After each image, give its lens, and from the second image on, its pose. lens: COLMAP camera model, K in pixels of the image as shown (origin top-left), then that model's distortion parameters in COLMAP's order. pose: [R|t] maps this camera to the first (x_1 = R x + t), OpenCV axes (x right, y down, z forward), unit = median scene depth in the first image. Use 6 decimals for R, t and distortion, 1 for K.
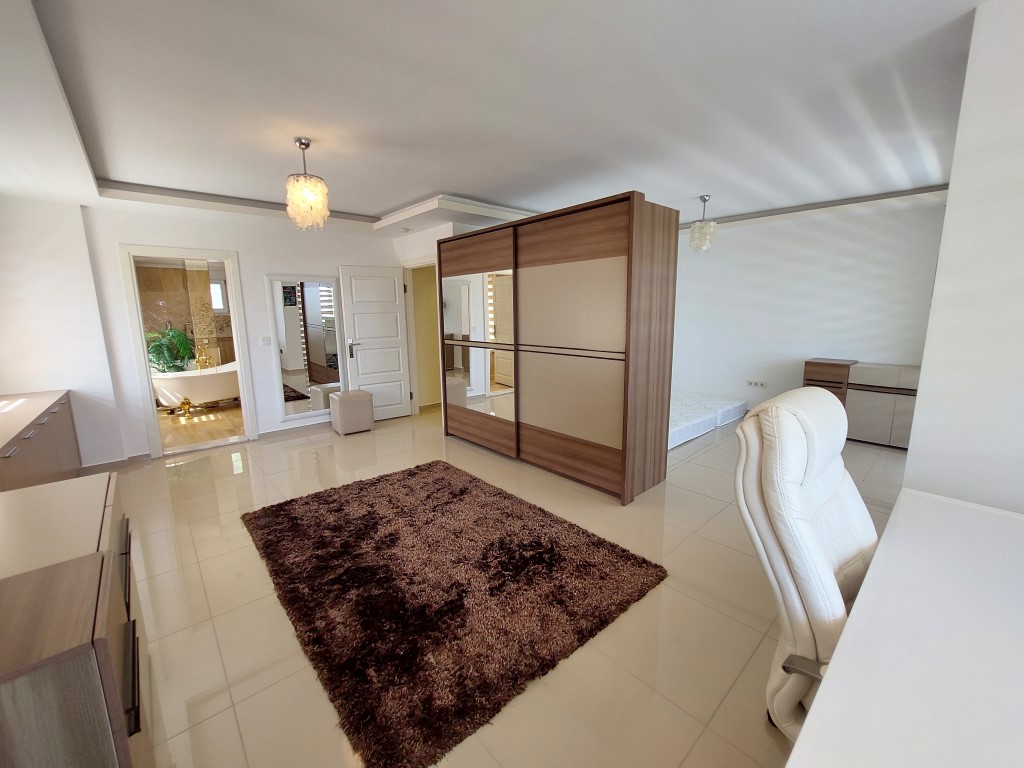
lens RADIAL K [[415.2, 0, 513.9], [0, 415.2, 379.4], [0, 0, 1]] dist [-0.000566, -0.000003]
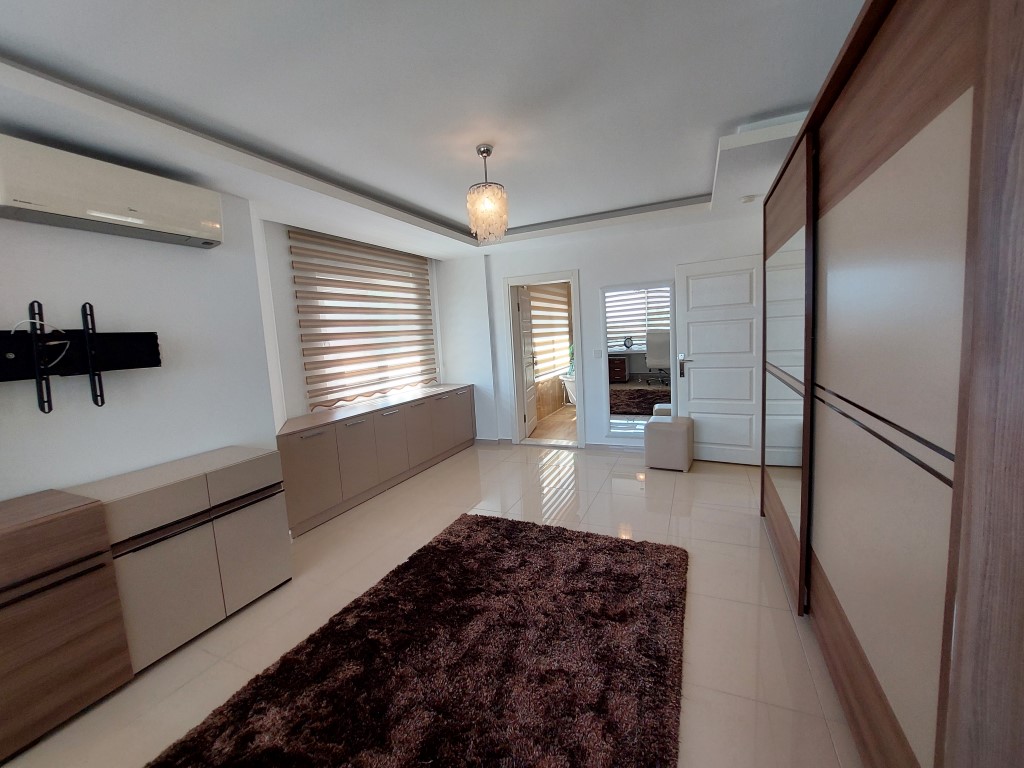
lens RADIAL K [[415.2, 0, 513.9], [0, 415.2, 379.4], [0, 0, 1]] dist [-0.000566, -0.000003]
pose [[0.407232, 0.090265, -0.908853, 0.315963], [-0.098873, 0.993613, 0.054381, -0.087121], [0.907957, 0.067716, 0.413556, 0.537141]]
